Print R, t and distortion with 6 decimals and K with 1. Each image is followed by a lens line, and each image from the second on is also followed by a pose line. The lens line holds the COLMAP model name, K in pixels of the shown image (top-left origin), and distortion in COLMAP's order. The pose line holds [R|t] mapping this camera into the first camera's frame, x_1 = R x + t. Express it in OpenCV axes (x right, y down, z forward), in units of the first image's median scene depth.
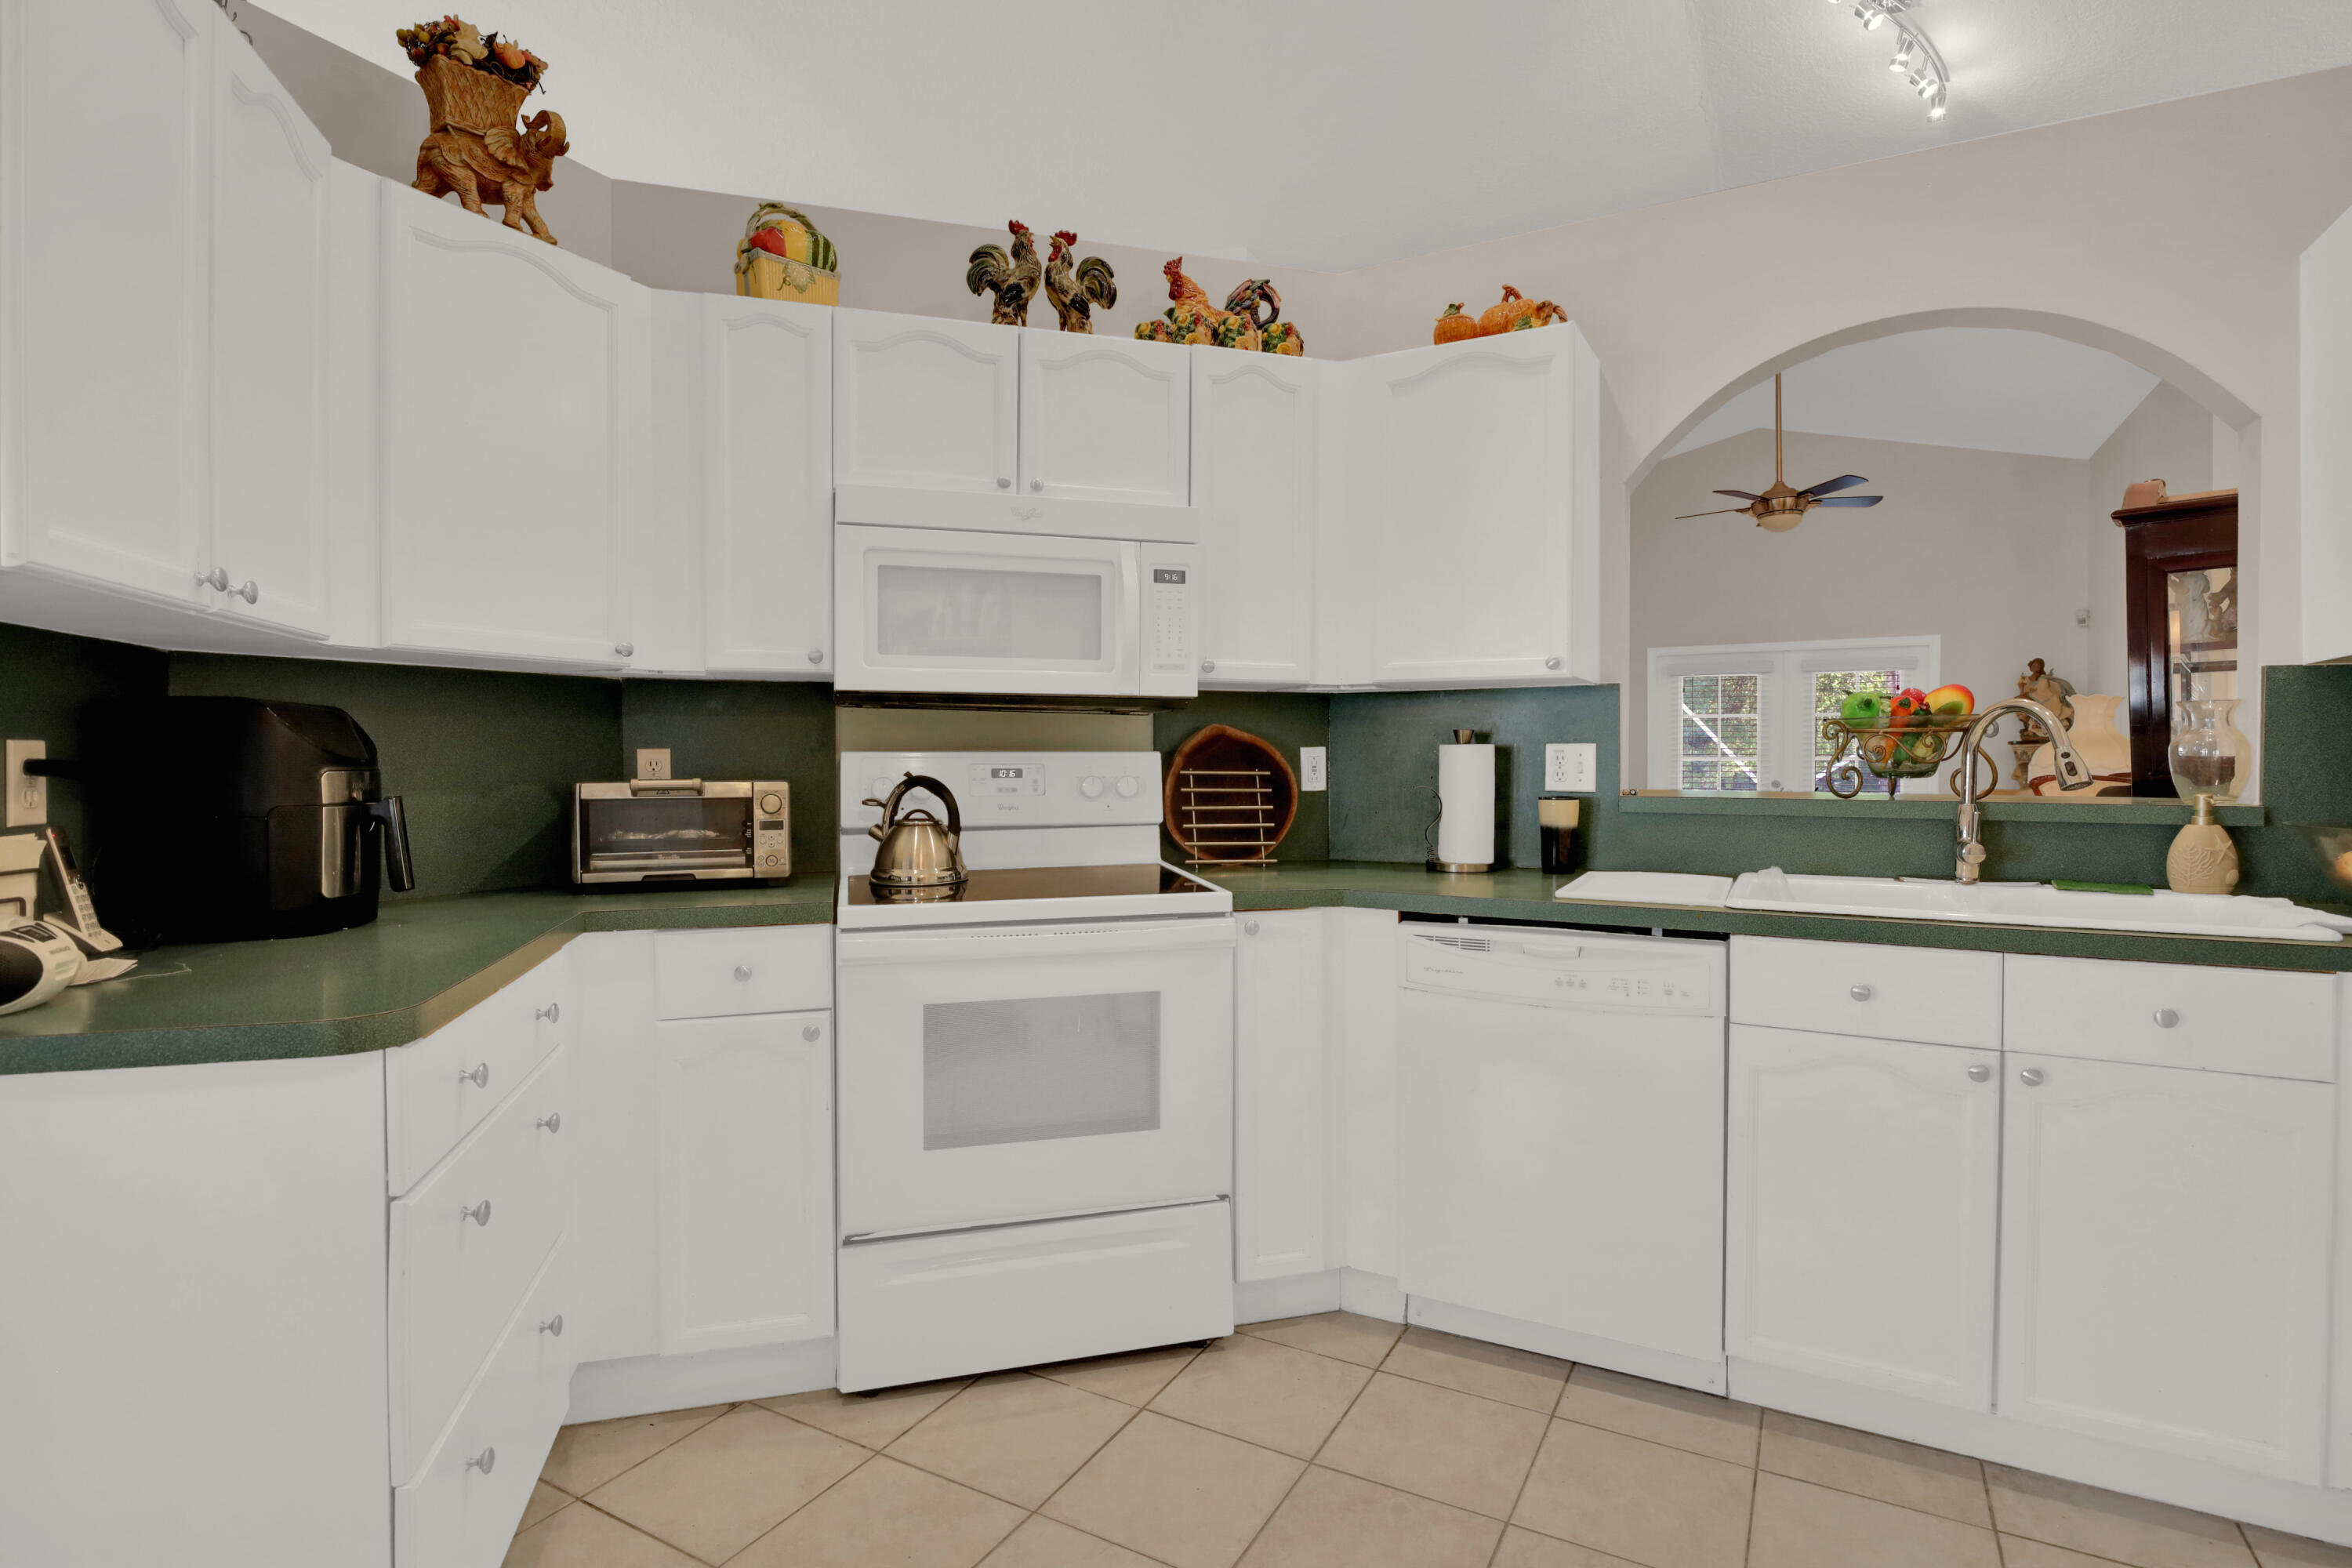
lens RADIAL K [[1162.2, 0, 1225.3], [0, 1162.2, 784.5], [0, 0, 1]] dist [-0.002722, -0.003163]
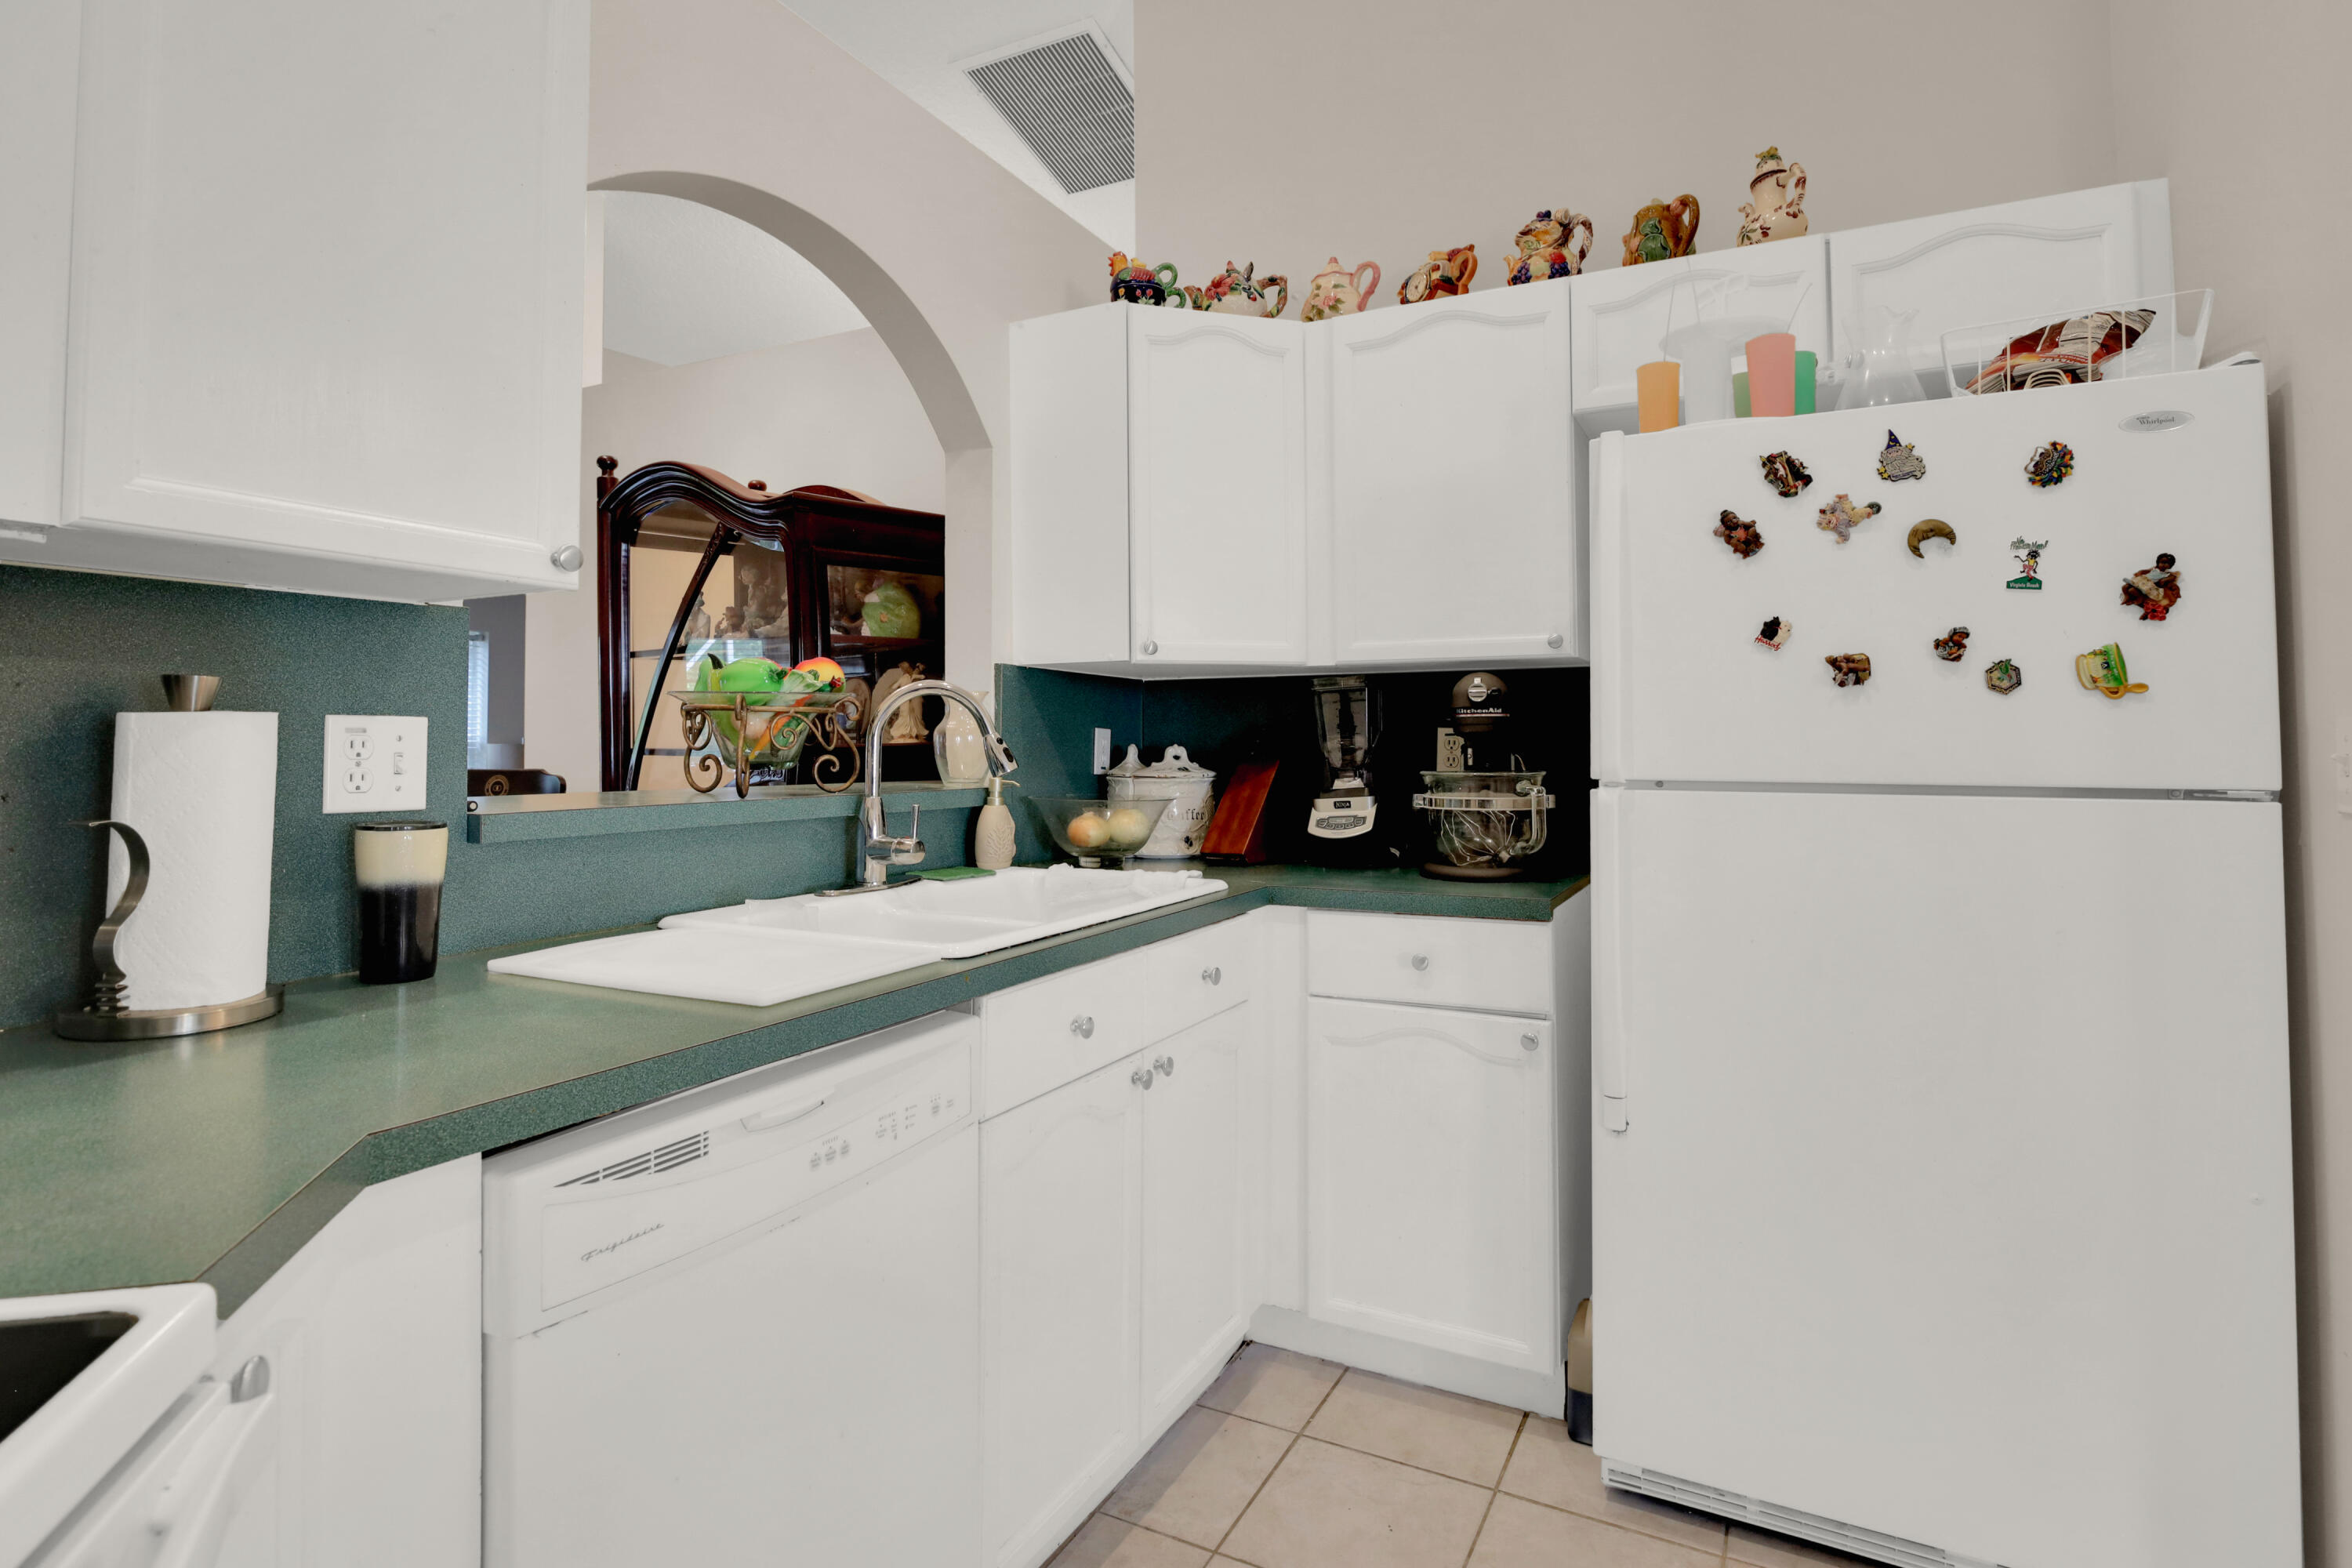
lens RADIAL K [[1162.2, 0, 1198.0], [0, 1162.2, 708.4], [0, 0, 1]] dist [-0.002722, -0.003163]
pose [[-0.008455, 0.030457, 0.999500, -0.231022], [0.023229, 0.999272, -0.030254, -0.016999], [-0.999694, 0.022962, -0.009156, 0.739562]]
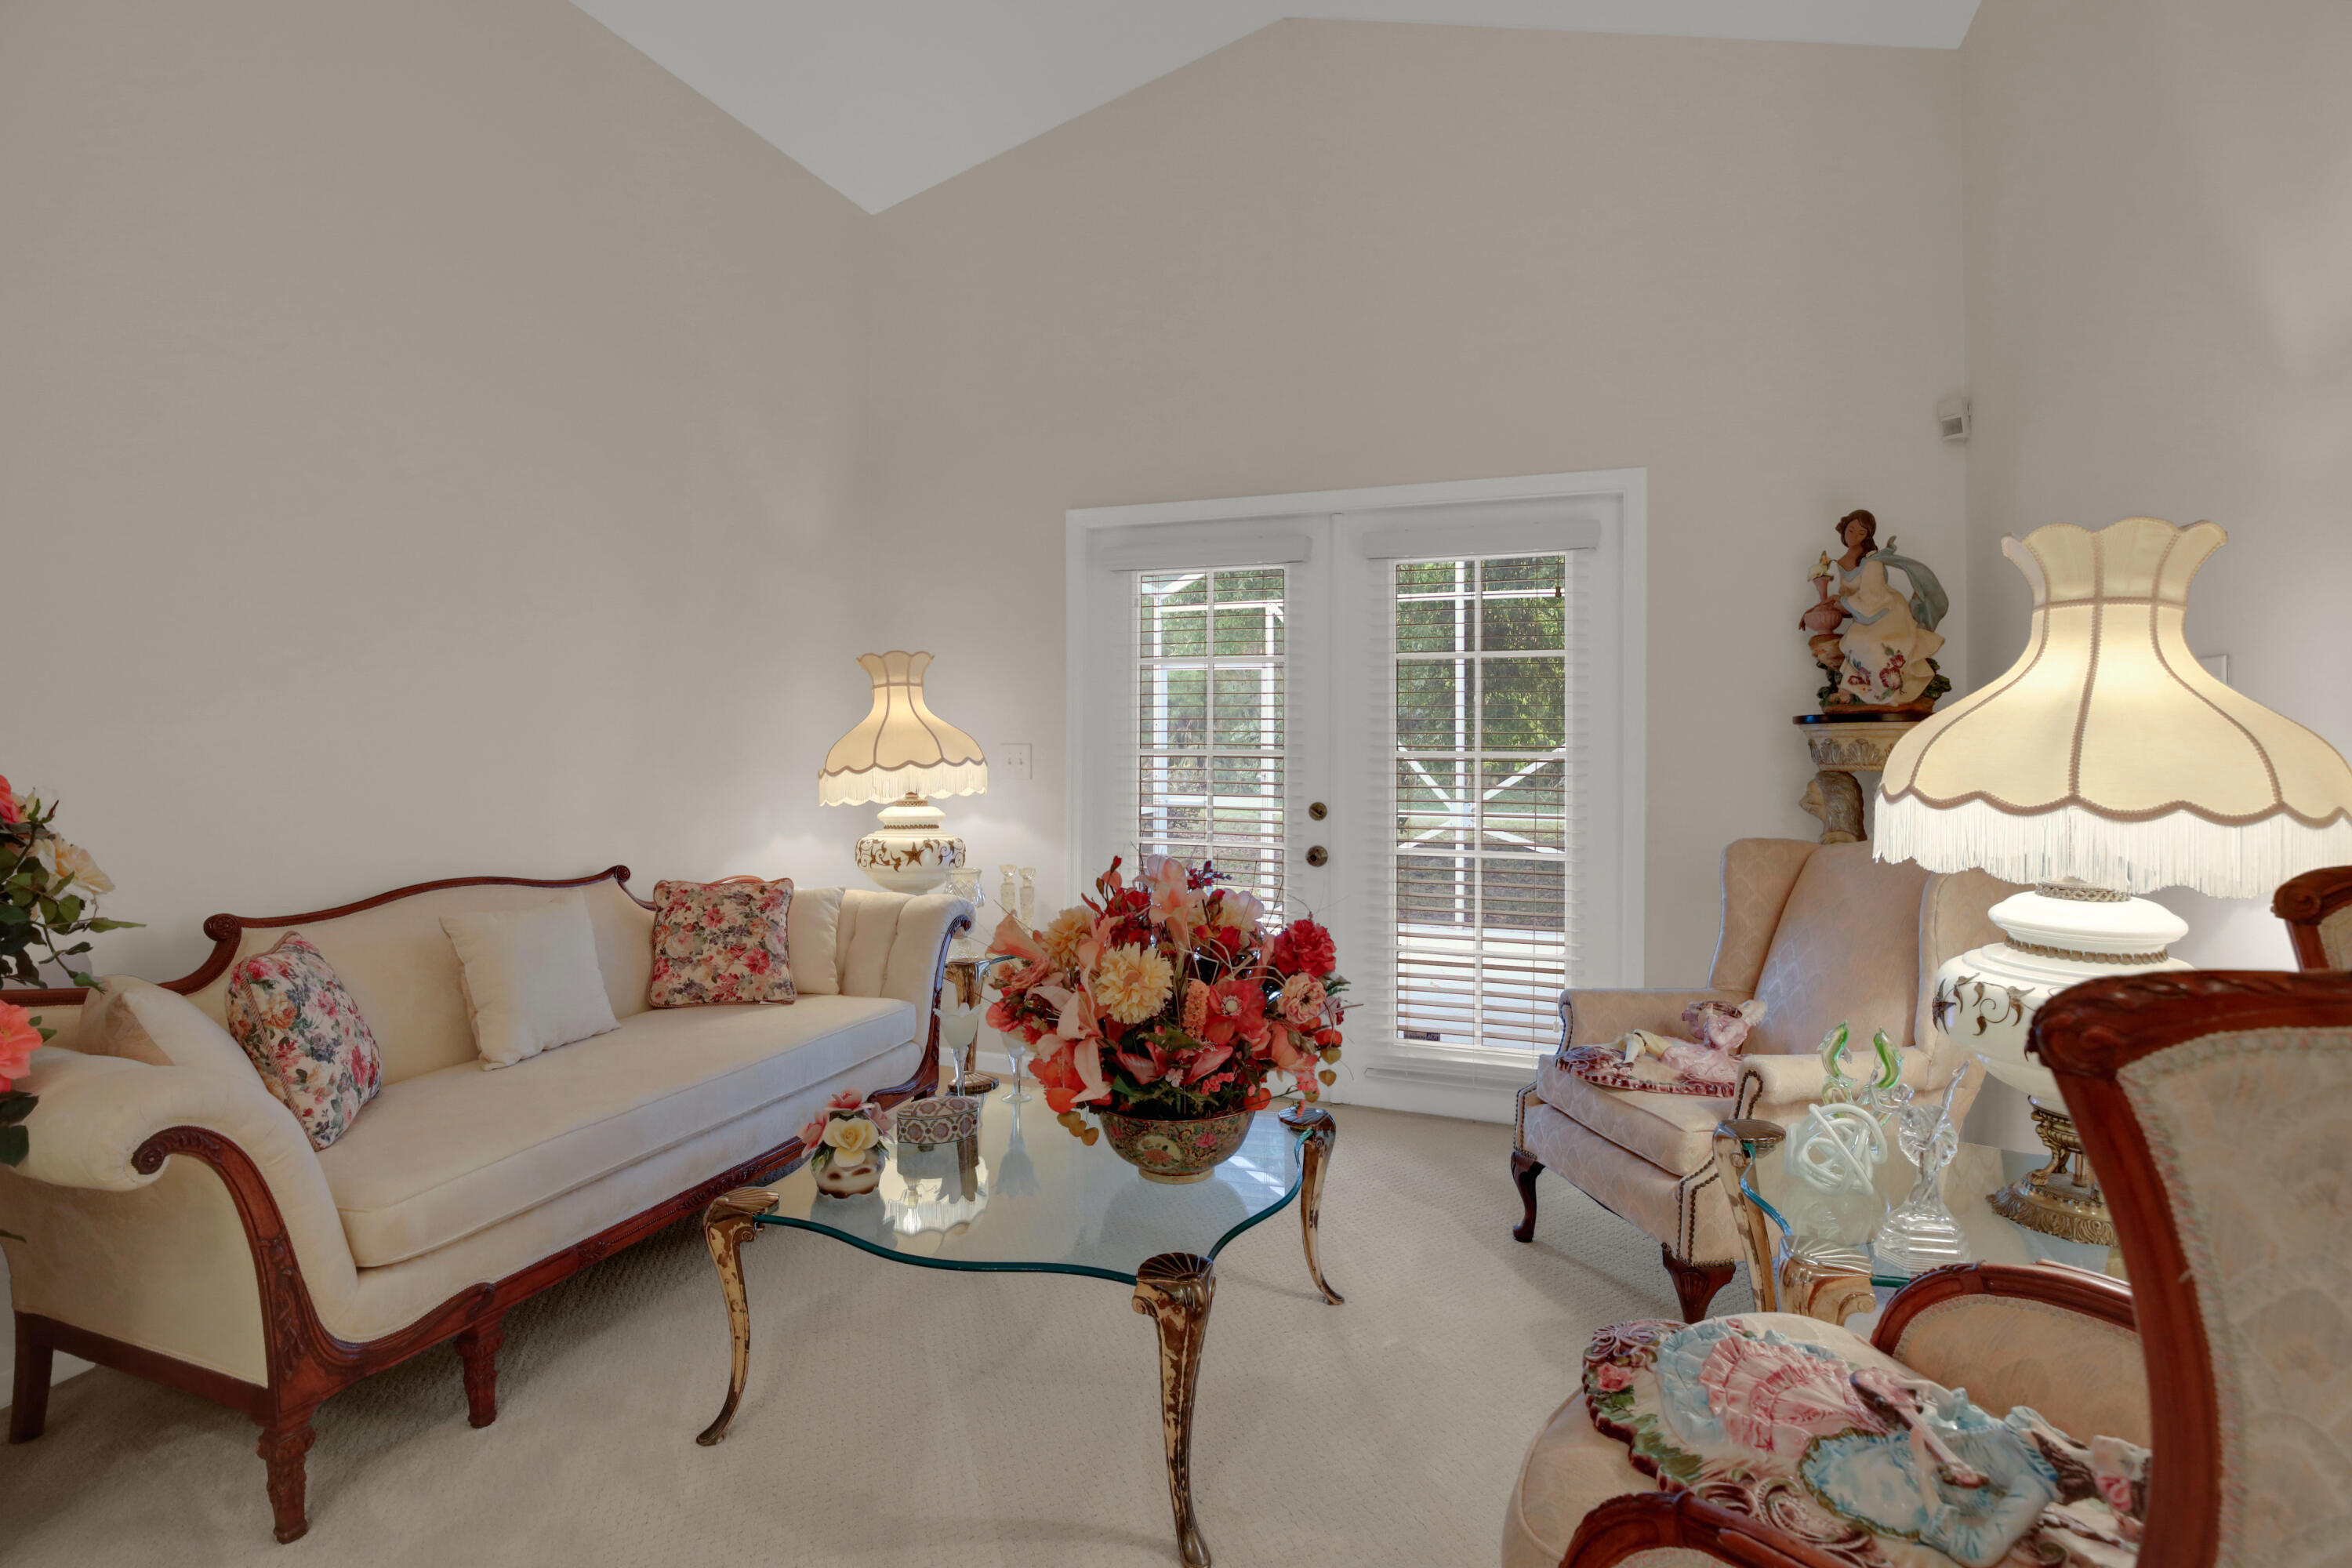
lens RADIAL K [[1162.2, 0, 1182.7], [0, 1162.2, 748.7], [0, 0, 1]] dist [-0.002722, -0.003163]
pose [[0.990390, 0.007760, 0.138087, 1.351957], [-0.004533, 0.999710, -0.023669, -0.051280], [-0.138231, 0.022816, 0.990137, 2.079673]]
